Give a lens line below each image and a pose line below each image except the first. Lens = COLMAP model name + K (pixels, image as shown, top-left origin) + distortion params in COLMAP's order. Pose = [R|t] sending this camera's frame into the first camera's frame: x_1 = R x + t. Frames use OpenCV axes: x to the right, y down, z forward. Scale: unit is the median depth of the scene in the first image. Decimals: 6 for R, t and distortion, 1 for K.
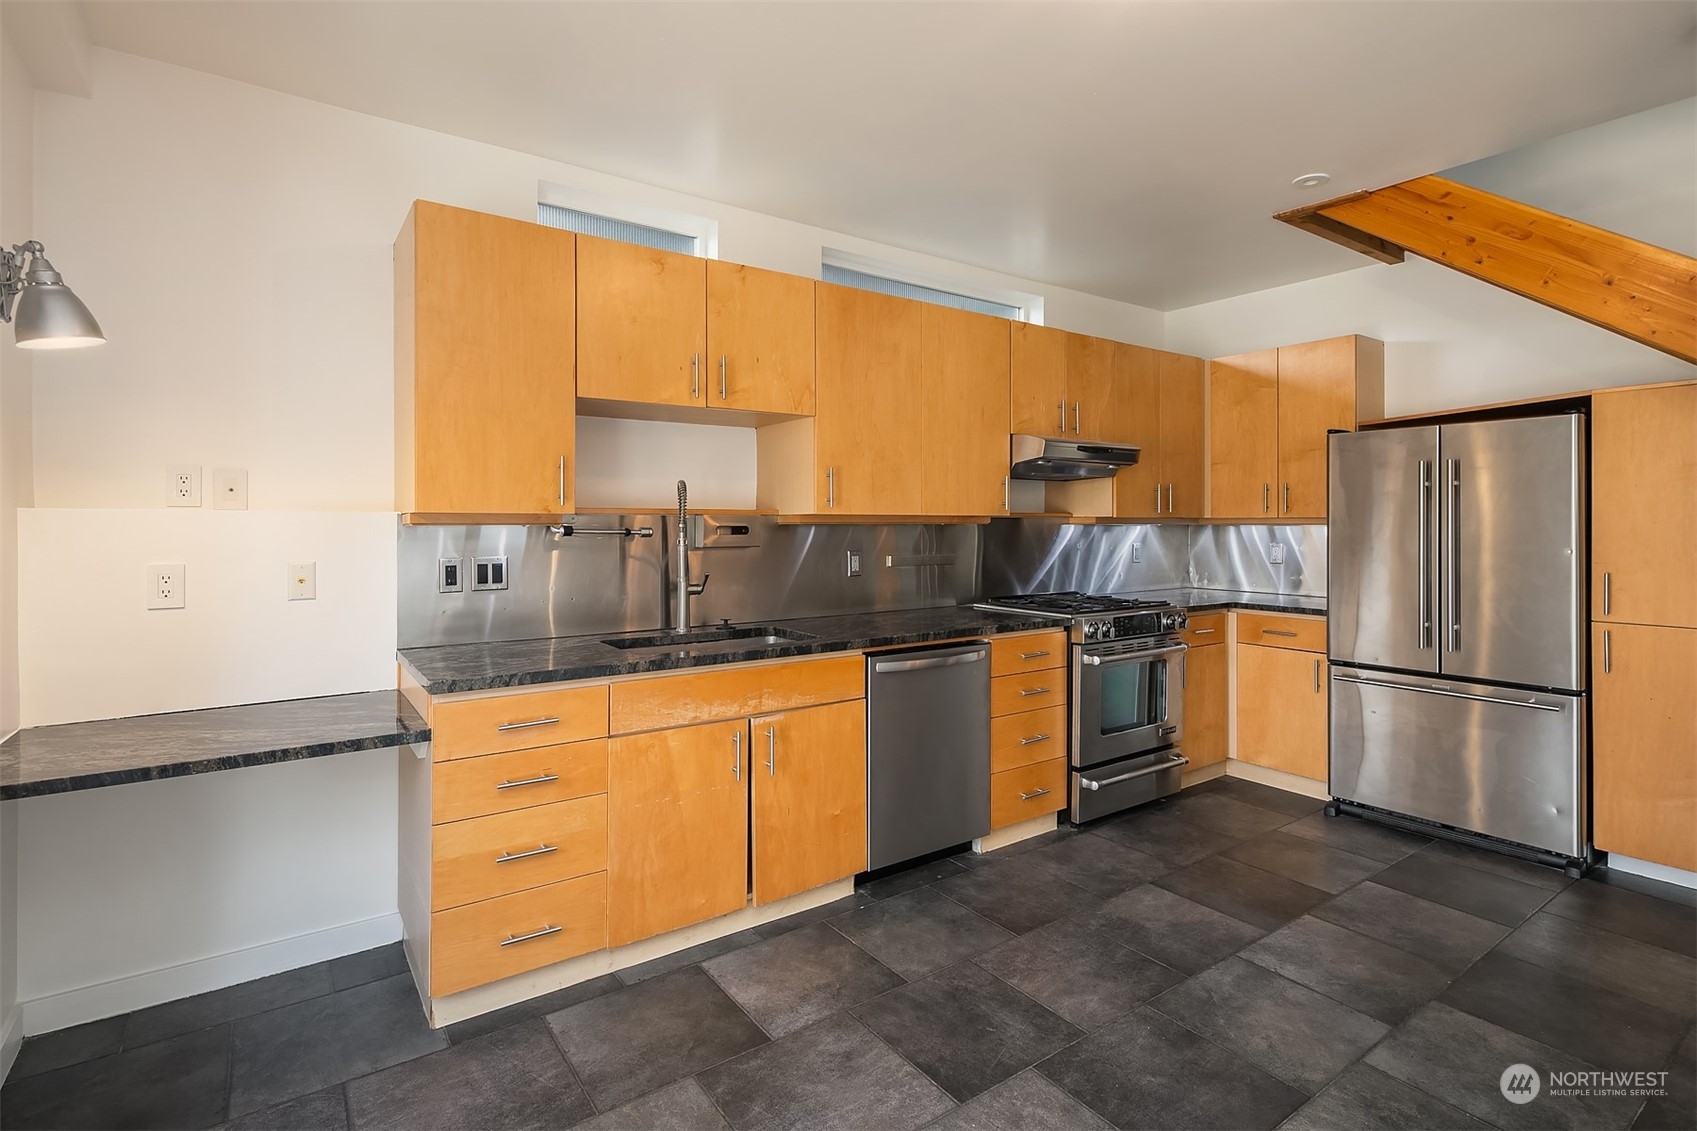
lens RADIAL K [[813.2, 0, 849.6], [0, 813.2, 526.9], [0, 0, 1]] dist [-0.000036, -0.000556]
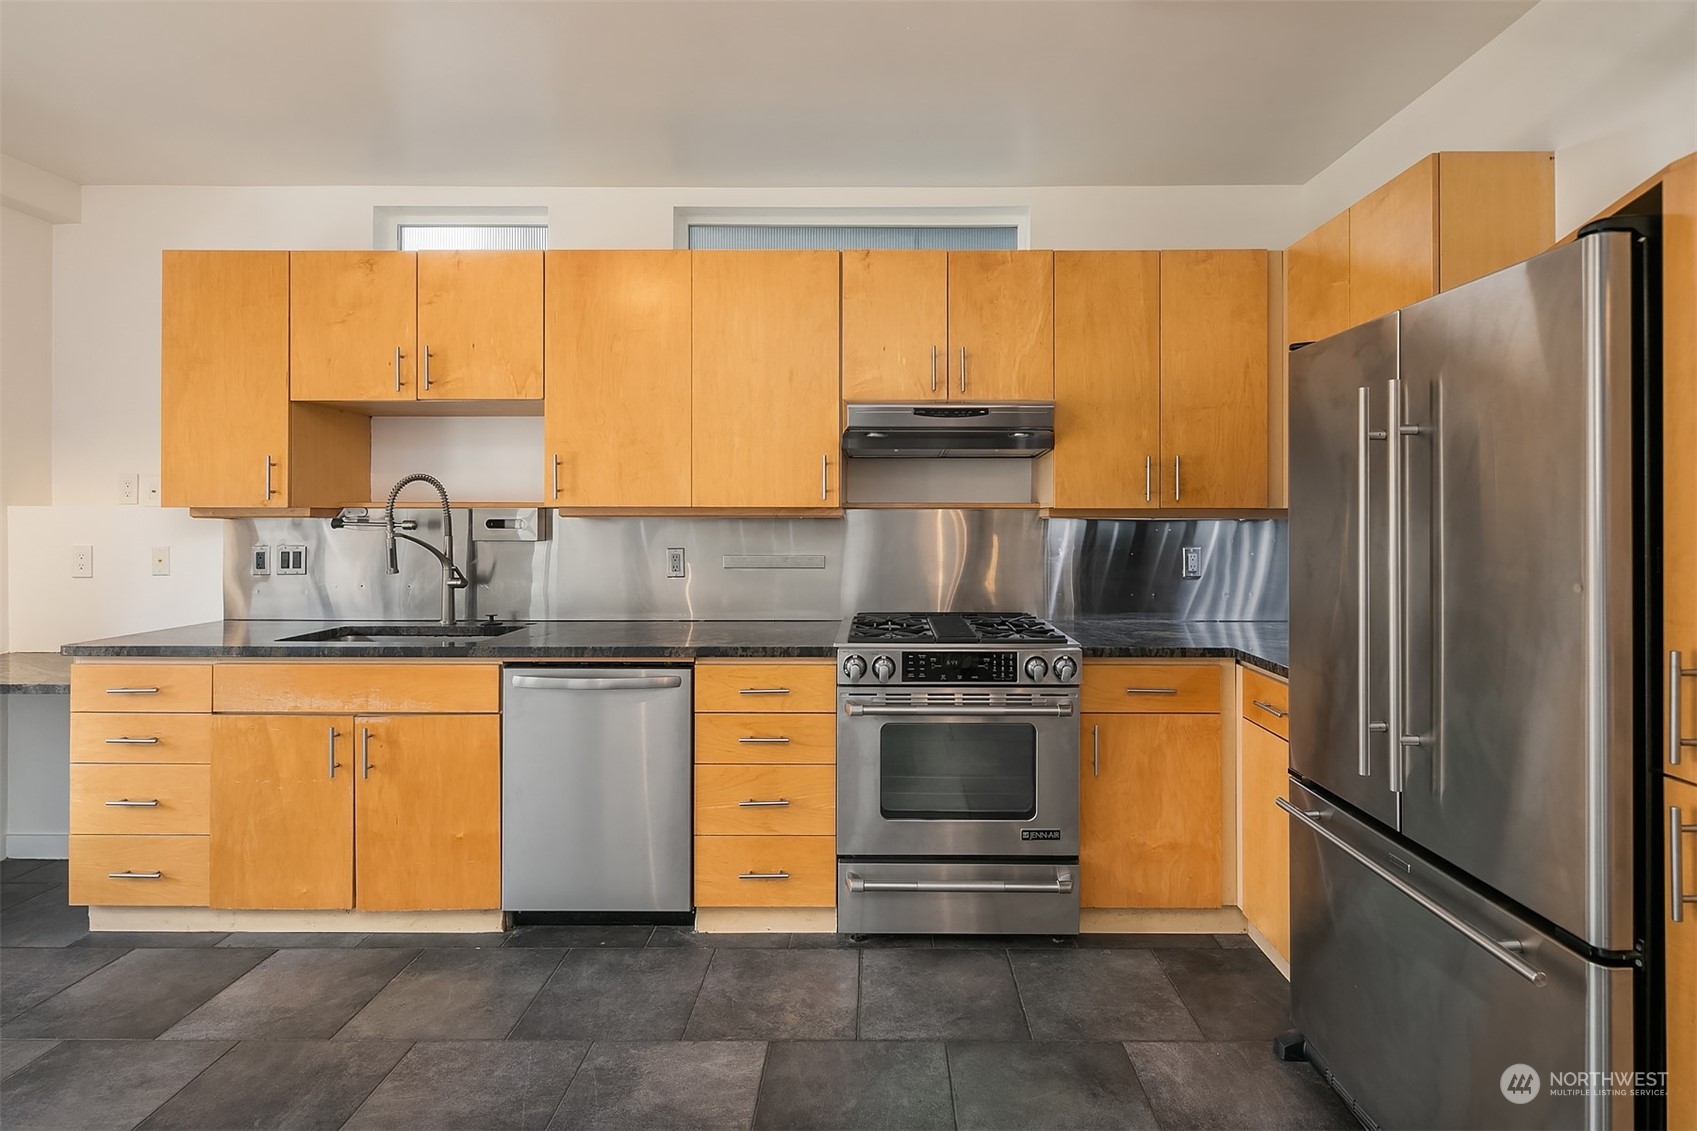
lens RADIAL K [[834.8, 0, 873.8], [0, 834.8, 515.6], [0, 0, 1]] dist [0.001515, -0.002592]
pose [[0.816526, 0.000858, -0.577308, 0.945440], [-0.003202, 0.999990, -0.003042, -0.004447], [0.577300, 0.004333, 0.816521, 0.529542]]
